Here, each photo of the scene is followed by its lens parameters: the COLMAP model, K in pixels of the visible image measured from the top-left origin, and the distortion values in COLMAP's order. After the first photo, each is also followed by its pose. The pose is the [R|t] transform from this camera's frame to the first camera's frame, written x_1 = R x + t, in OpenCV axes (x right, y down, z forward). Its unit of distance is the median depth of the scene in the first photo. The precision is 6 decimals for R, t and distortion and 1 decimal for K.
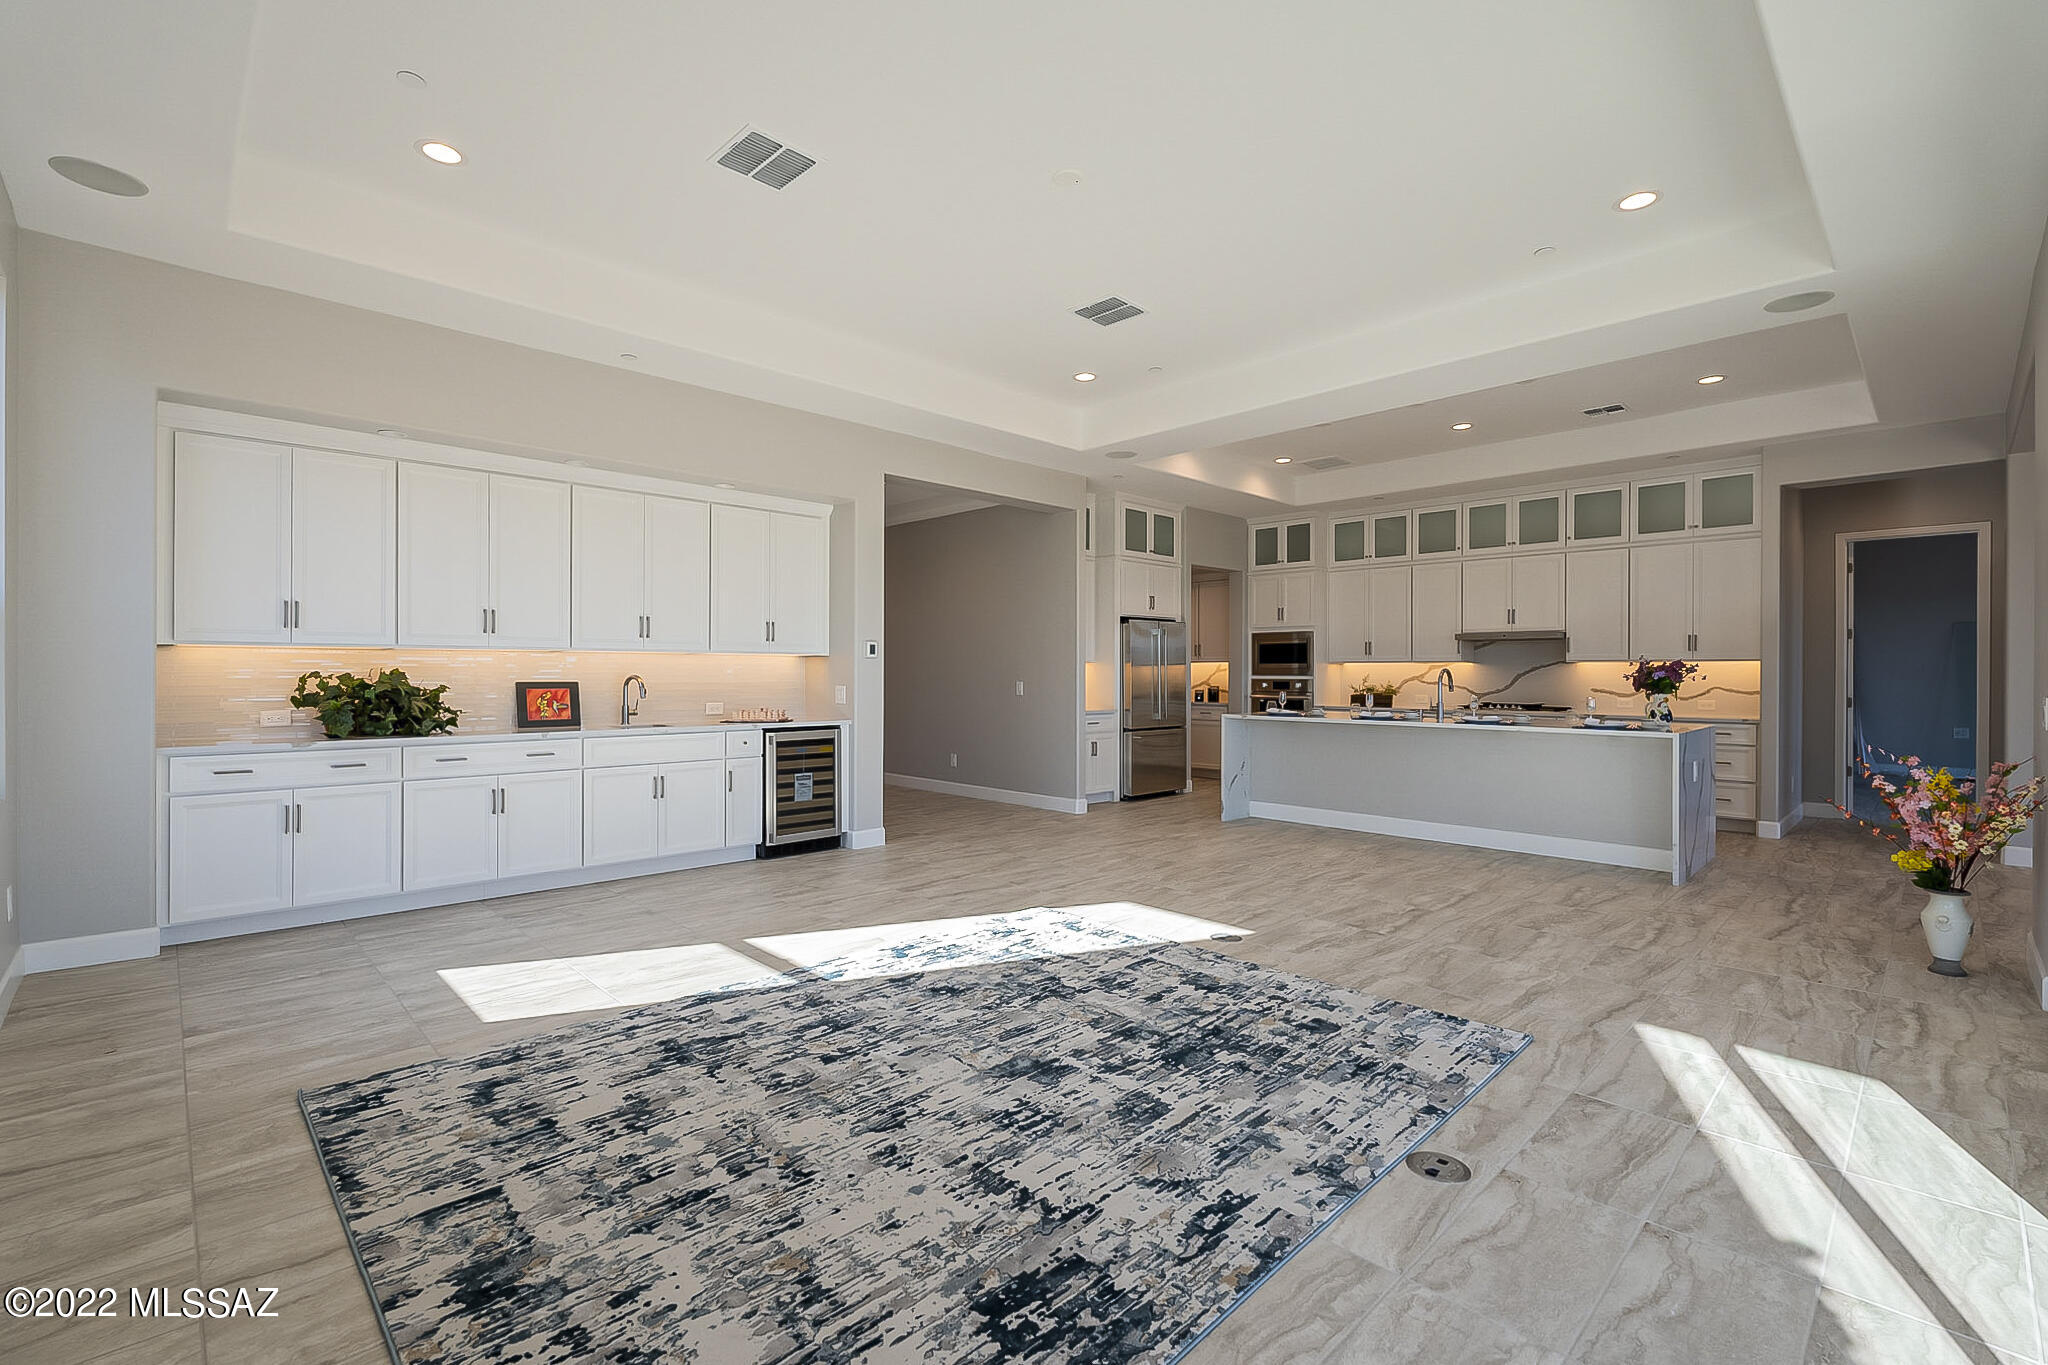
lens RADIAL K [[901.4, 0, 1019.1], [0, 901.4, 674.5], [0, 0, 1]] dist [-0.006668, 0.001291]
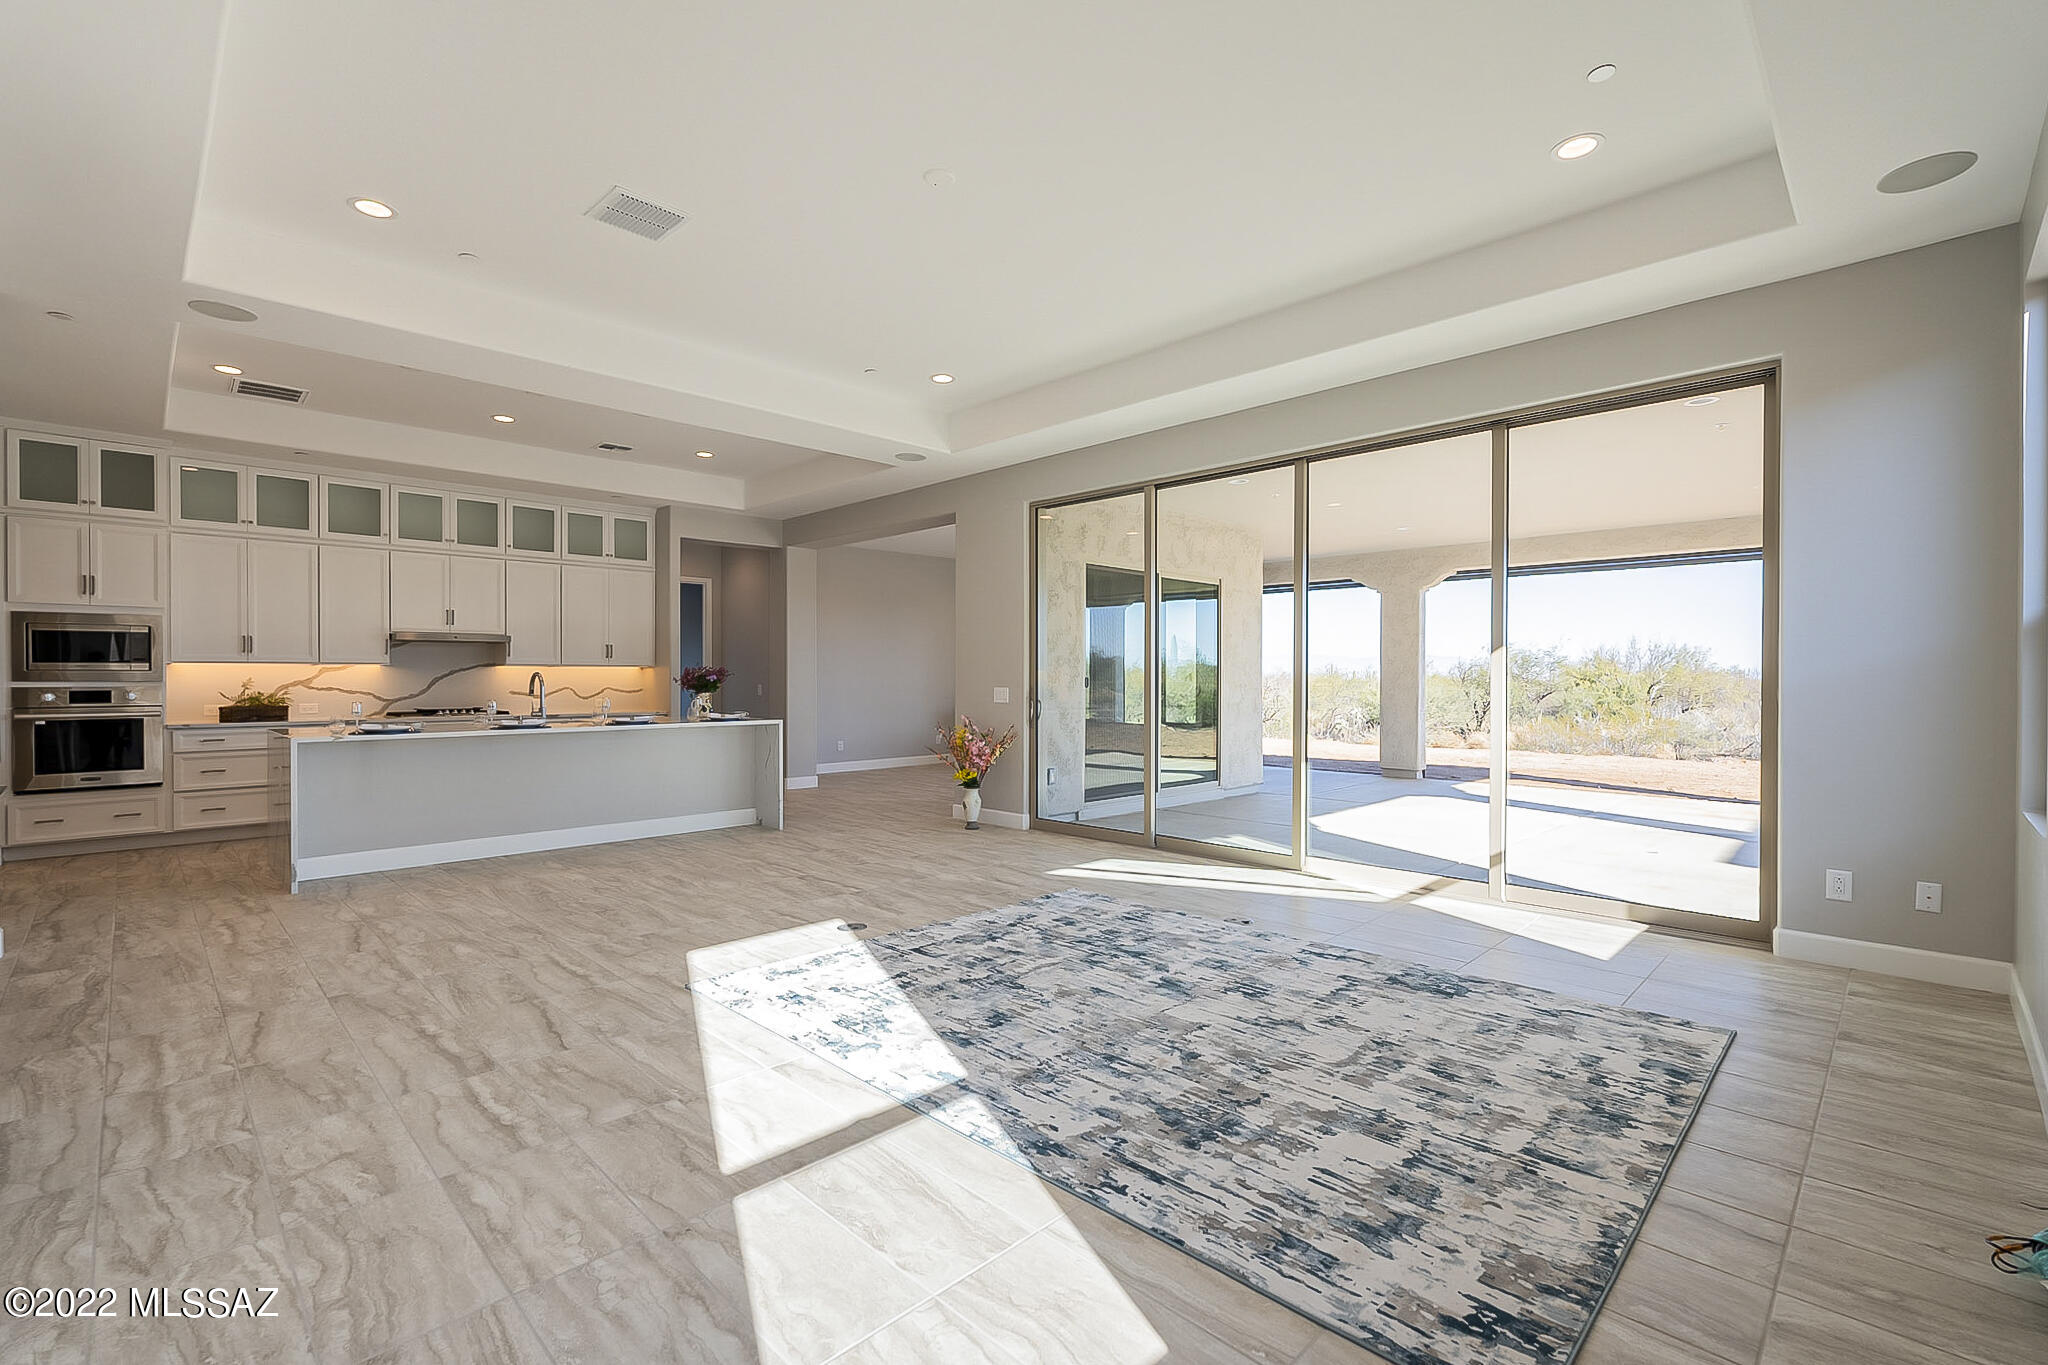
lens RADIAL K [[901.4, 0, 1025.5], [0, 901.4, 682.1], [0, 0, 1]] dist [-0.006668, 0.001291]
pose [[-0.019941, -0.008295, 0.999767, -0.771885], [0.002459, 0.999962, 0.008346, -0.004340], [-0.999798, 0.002625, -0.019920, 0.757621]]
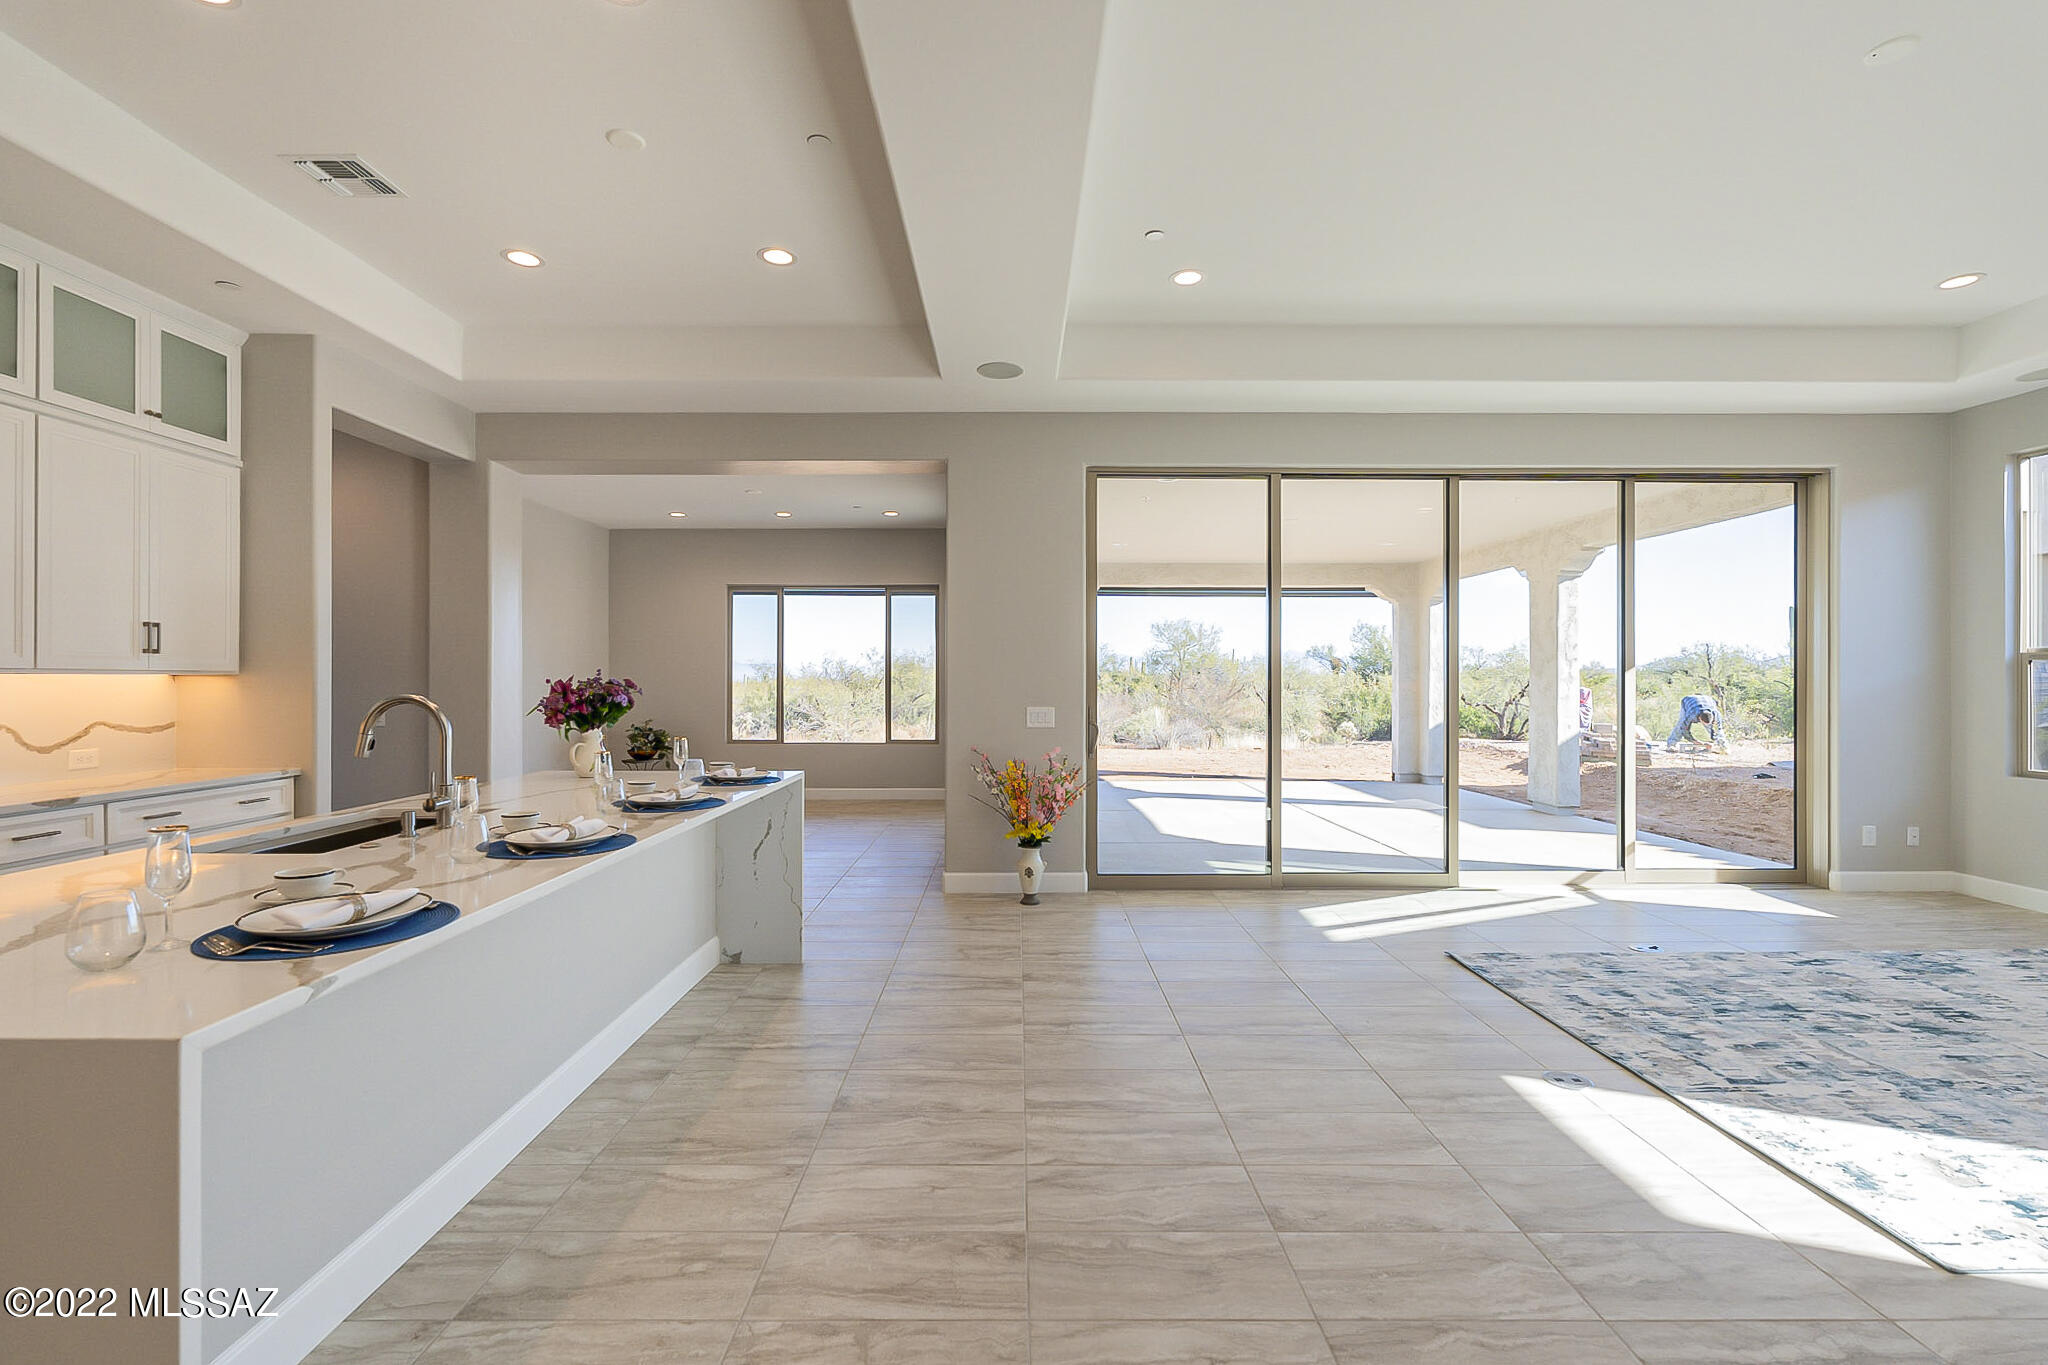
lens RADIAL K [[901.4, 0, 1022.2], [0, 901.4, 679.2], [0, 0, 1]] dist [-0.006668, 0.001291]
pose [[-0.722713, -0.005786, 0.691124, 0.049408], [-0.002341, 0.999980, 0.005924, -0.024589], [-0.691145, 0.002664, -0.722712, 1.675402]]
